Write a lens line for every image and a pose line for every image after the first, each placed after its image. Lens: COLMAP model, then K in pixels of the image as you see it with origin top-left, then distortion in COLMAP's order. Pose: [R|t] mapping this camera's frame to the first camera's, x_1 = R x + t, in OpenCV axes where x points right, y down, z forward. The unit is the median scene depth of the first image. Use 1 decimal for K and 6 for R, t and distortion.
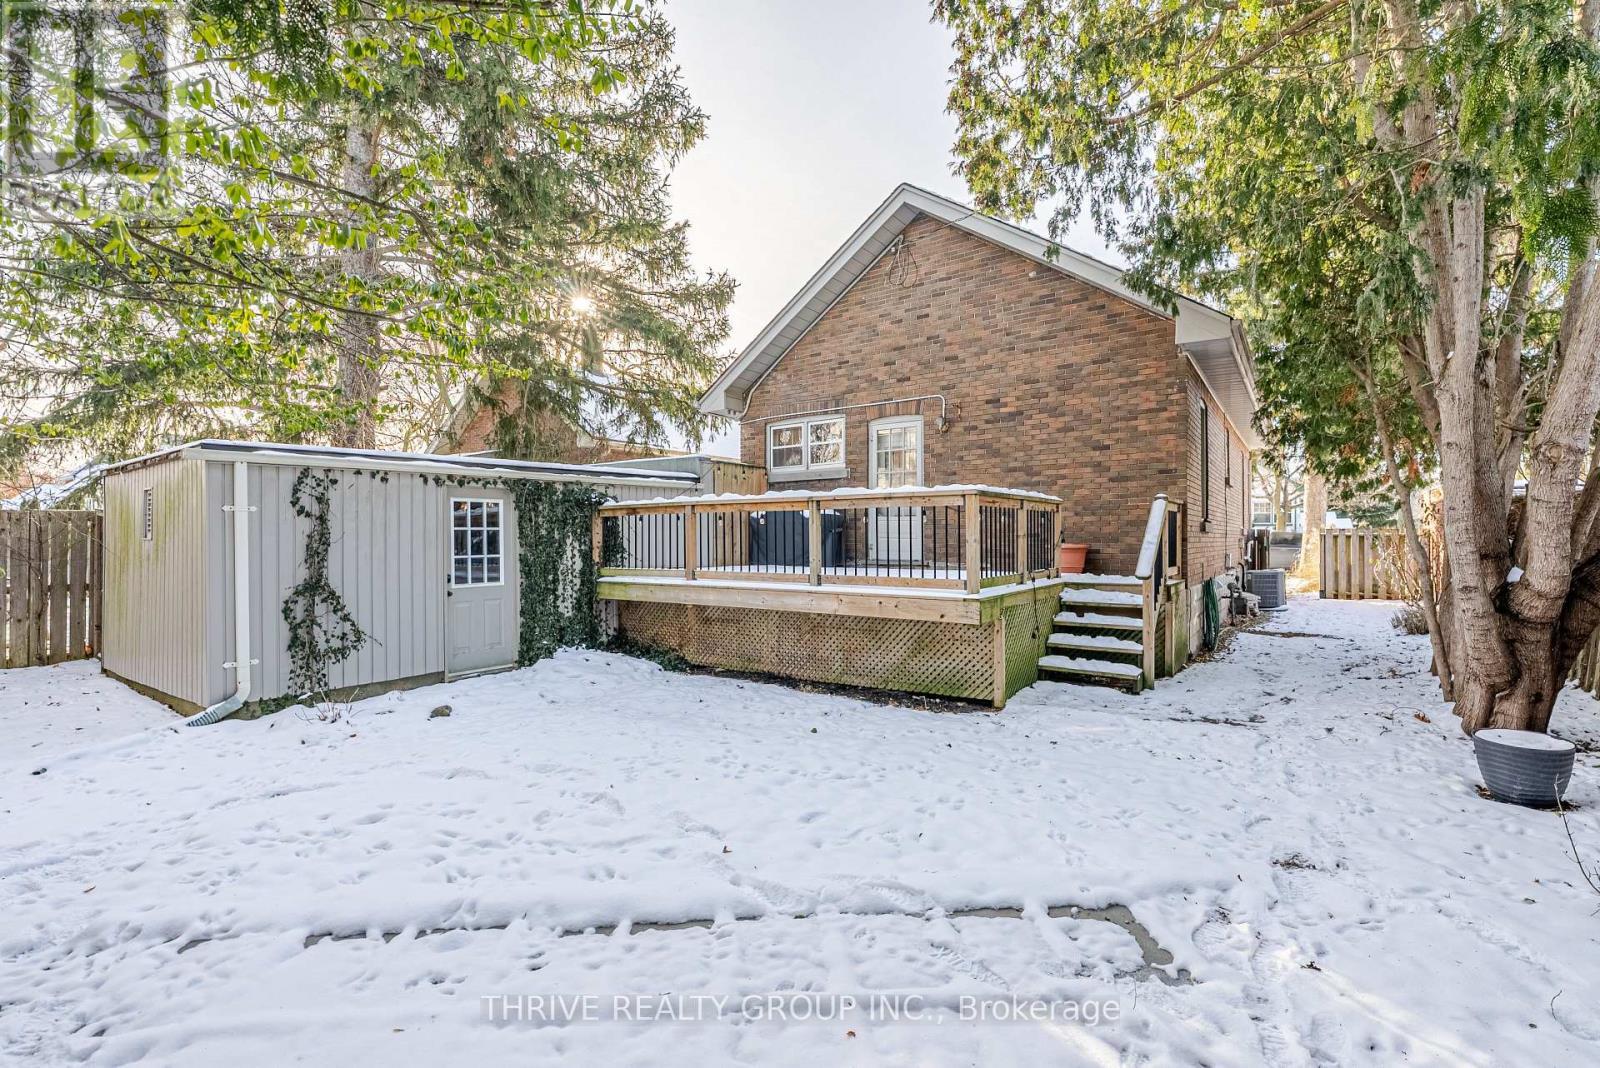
lens RADIAL K [[744.3, 0, 804.9], [0, 744.3, 534.0], [0, 0, 1]] dist [-0.002933, -0.000364]
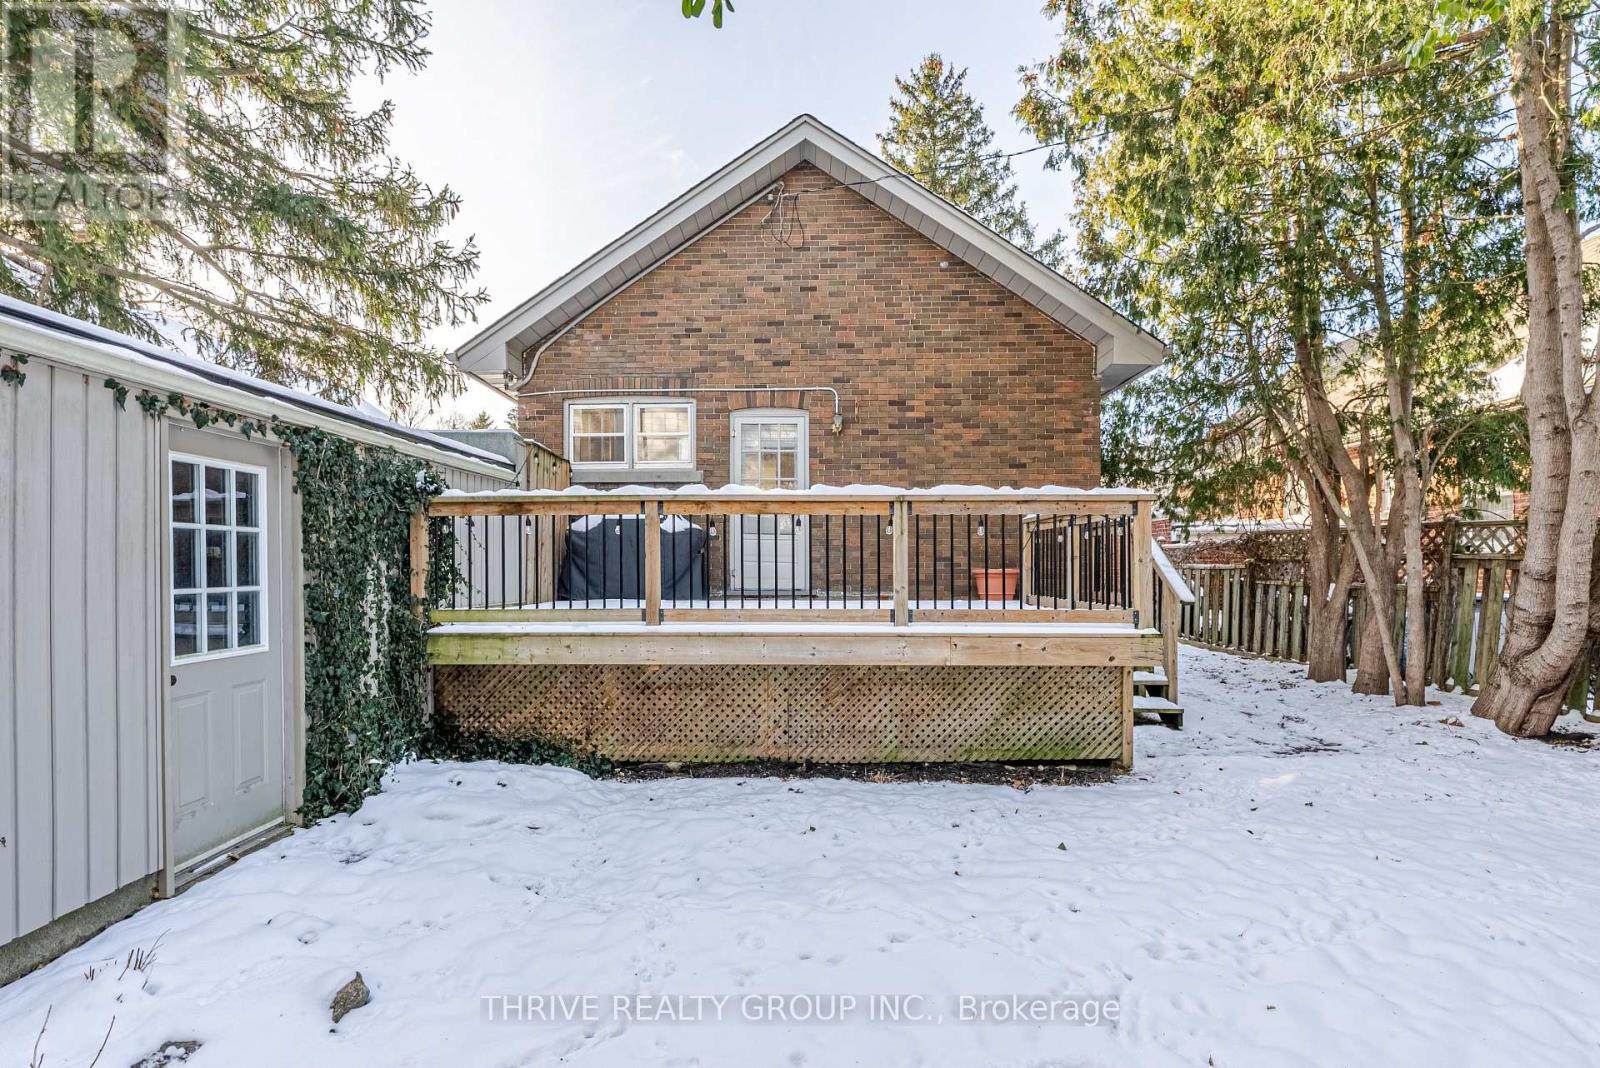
lens RADIAL K [[744.3, 0, 806.4], [0, 744.3, 566.9], [0, 0, 1]] dist [-0.002933, -0.000364]
pose [[0.822712, 0.004174, 0.568444, -0.351743], [-0.006069, 0.999981, 0.001441, 0.011620], [-0.568426, -0.004635, 0.822721, 0.382774]]
